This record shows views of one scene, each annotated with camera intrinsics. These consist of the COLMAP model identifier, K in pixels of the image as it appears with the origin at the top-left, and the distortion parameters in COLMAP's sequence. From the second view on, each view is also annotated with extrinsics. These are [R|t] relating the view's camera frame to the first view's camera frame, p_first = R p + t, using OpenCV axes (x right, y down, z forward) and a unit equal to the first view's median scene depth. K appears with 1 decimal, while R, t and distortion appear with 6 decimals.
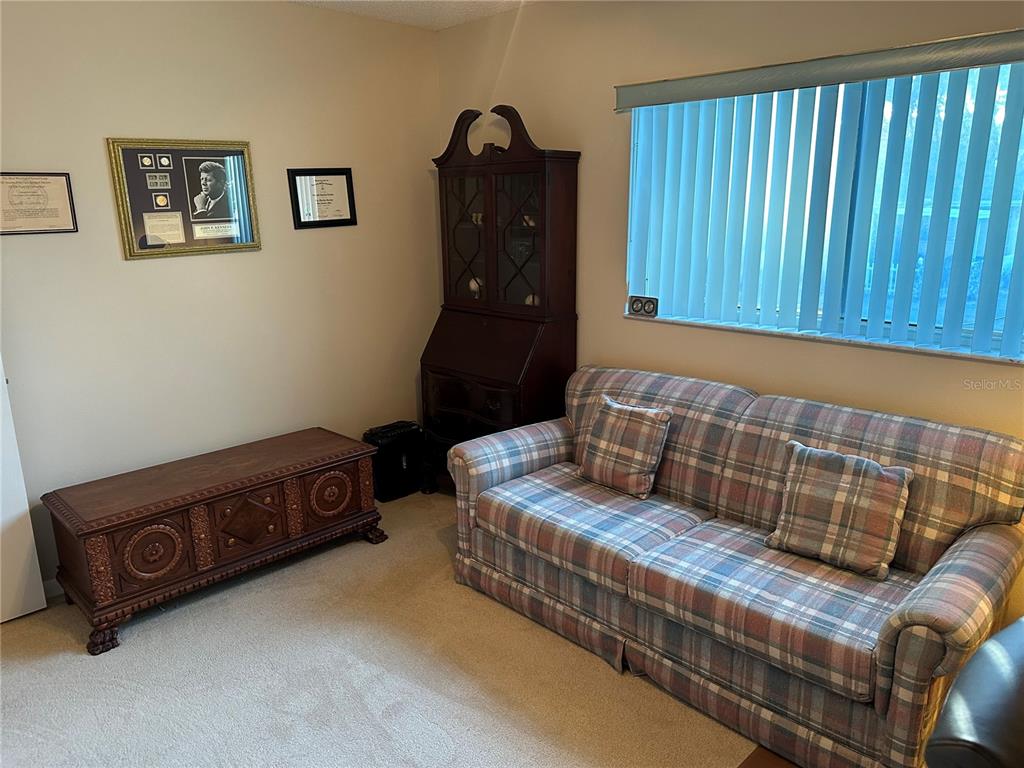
lens RADIAL K [[727.6, 0, 511.6], [0, 727.6, 363.8], [0, 0, 1]] dist [0.001200, -0.004825]
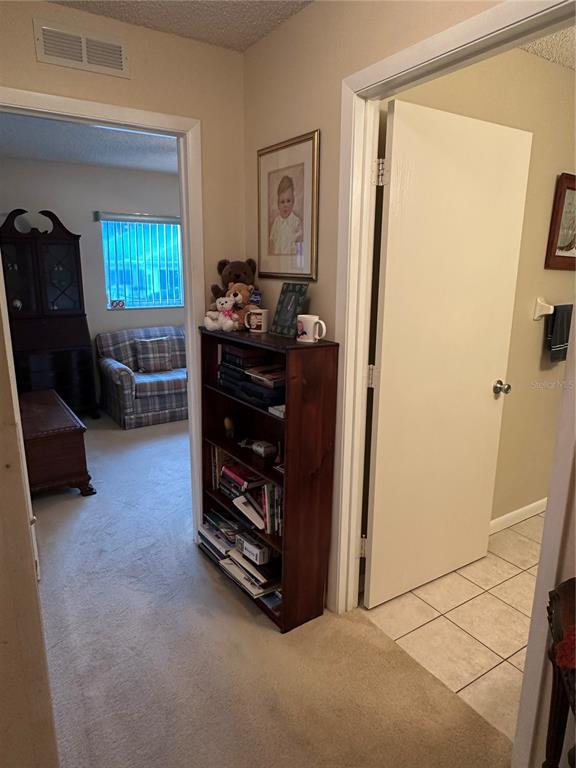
lens RADIAL K [[496.5, 0, 288.0], [0, 496.5, 384.0], [0, 0, 1]] dist [-0.077236, 0.000075]
pose [[0.172542, -0.203390, 0.963775, -1.648463], [0.201206, 0.965096, 0.167647, 0.016293], [-0.964233, 0.164991, 0.207443, 0.230517]]
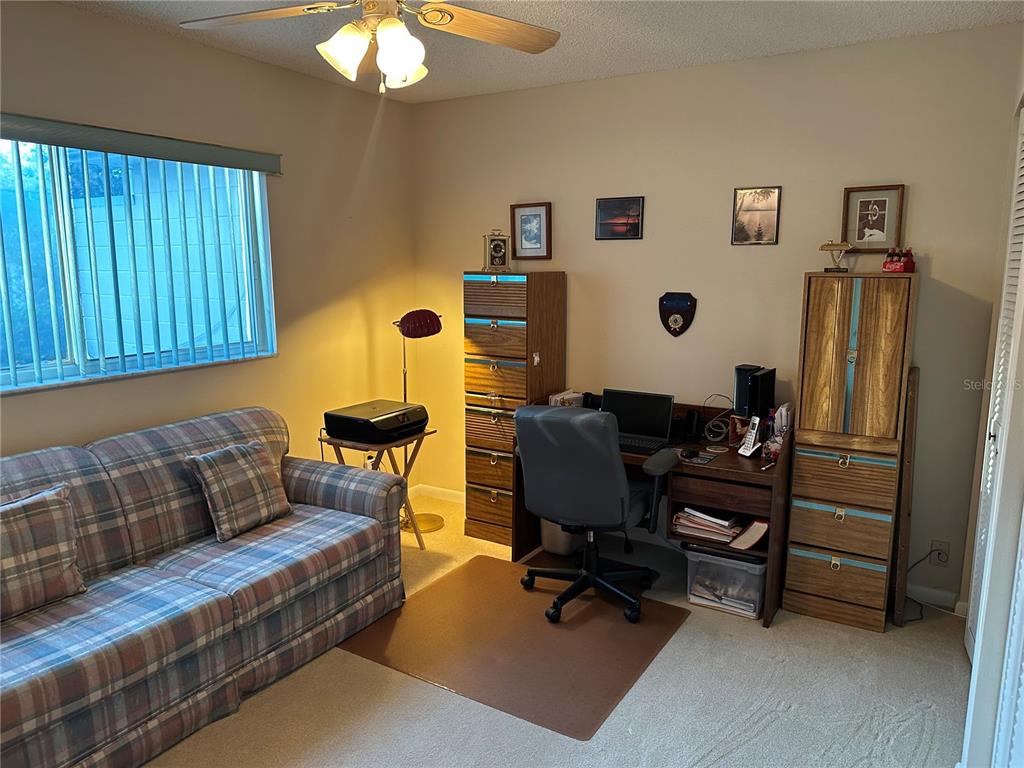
lens RADIAL K [[741.8, 0, 512.0], [0, 741.8, 384.0], [0, 0, 1]] dist [0.002114, 0.001596]
pose [[-0.269085, -0.146589, 0.951895, -0.815706], [0.206969, 0.956457, 0.205798, -0.133112], [-0.940615, 0.252390, -0.227029, 0.717194]]
